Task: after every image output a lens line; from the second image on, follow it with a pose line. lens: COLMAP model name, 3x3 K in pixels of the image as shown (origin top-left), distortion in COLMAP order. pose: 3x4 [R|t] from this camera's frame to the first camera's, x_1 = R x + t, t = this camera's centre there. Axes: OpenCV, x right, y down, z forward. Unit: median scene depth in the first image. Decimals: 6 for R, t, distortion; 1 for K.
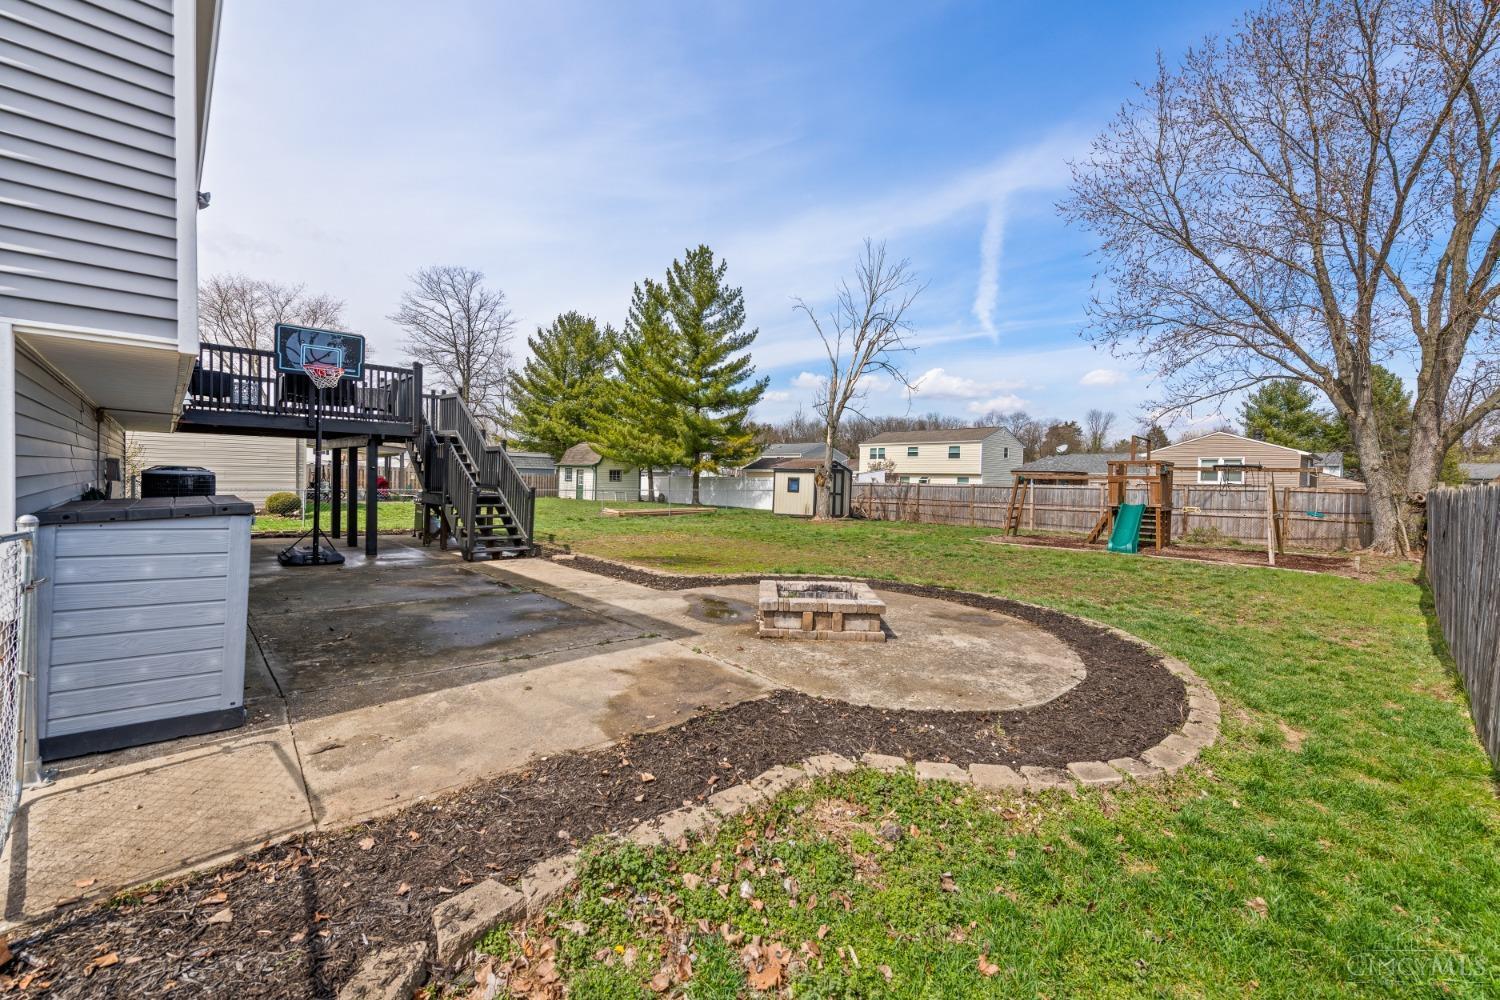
lens RADIAL K [[610.3, 0, 750.0], [0, 610.3, 500.0], [0, 0, 1]] dist [0.001425, 0.000243]
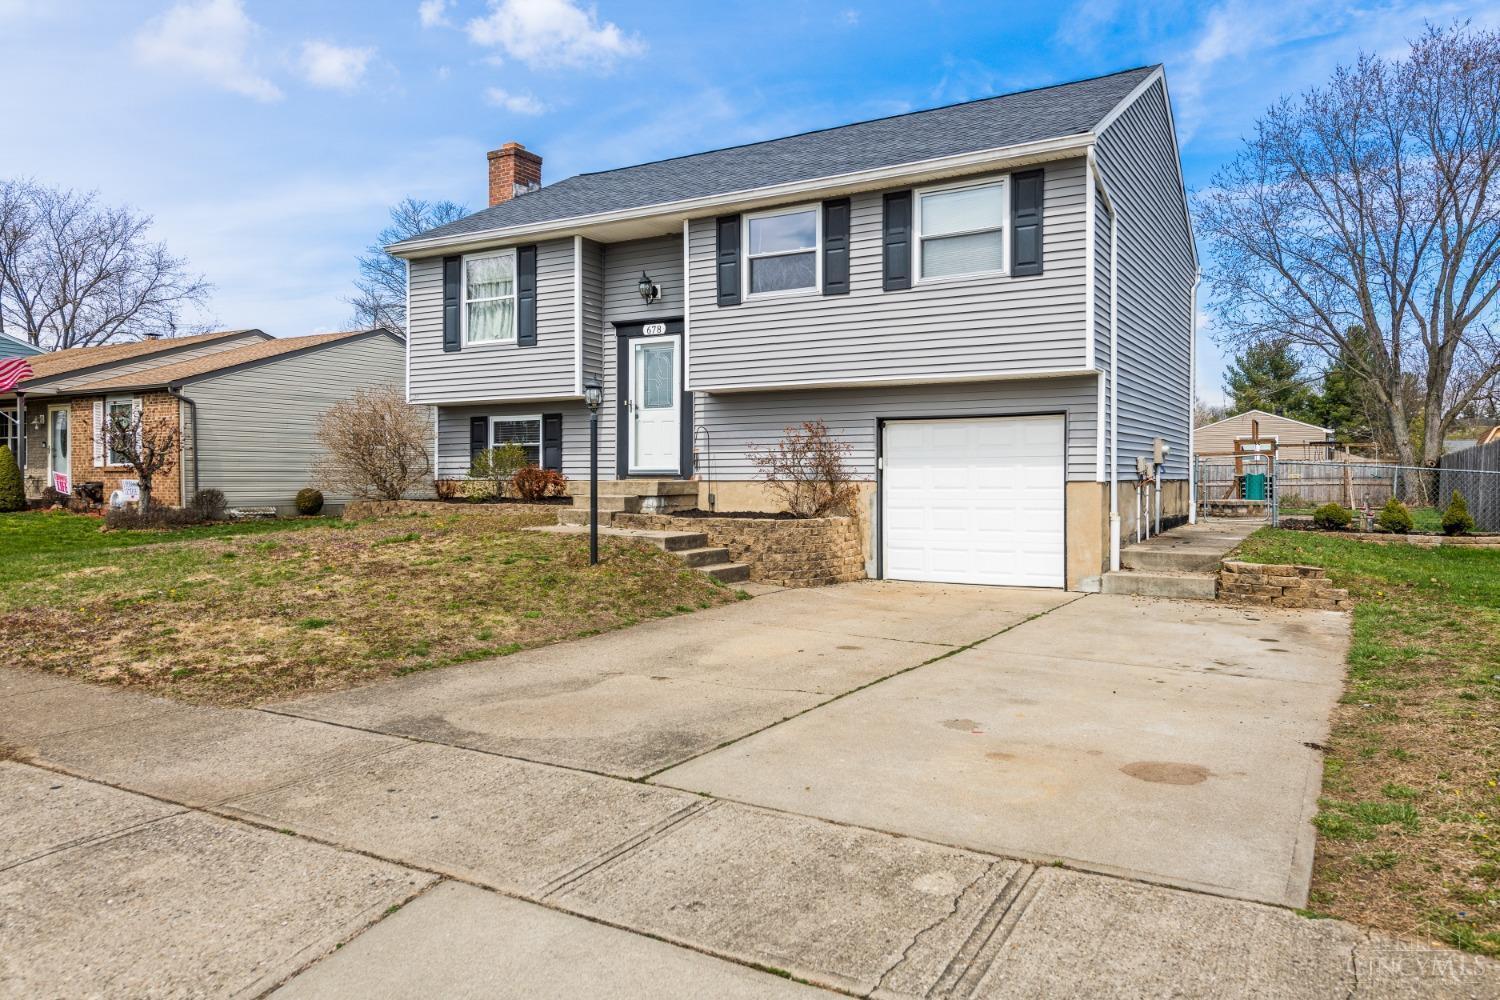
lens RADIAL K [[1031.7, 0, 750.0], [0, 1031.7, 500.0], [0, 0, 1]] dist [-0.006129, -0.002677]
pose [[0.962274, -0.022785, 0.271128, -0.980183], [0.025204, 0.999668, -0.005443, 0.048351], [-0.270913, 0.012071, 0.962528, -0.788755]]
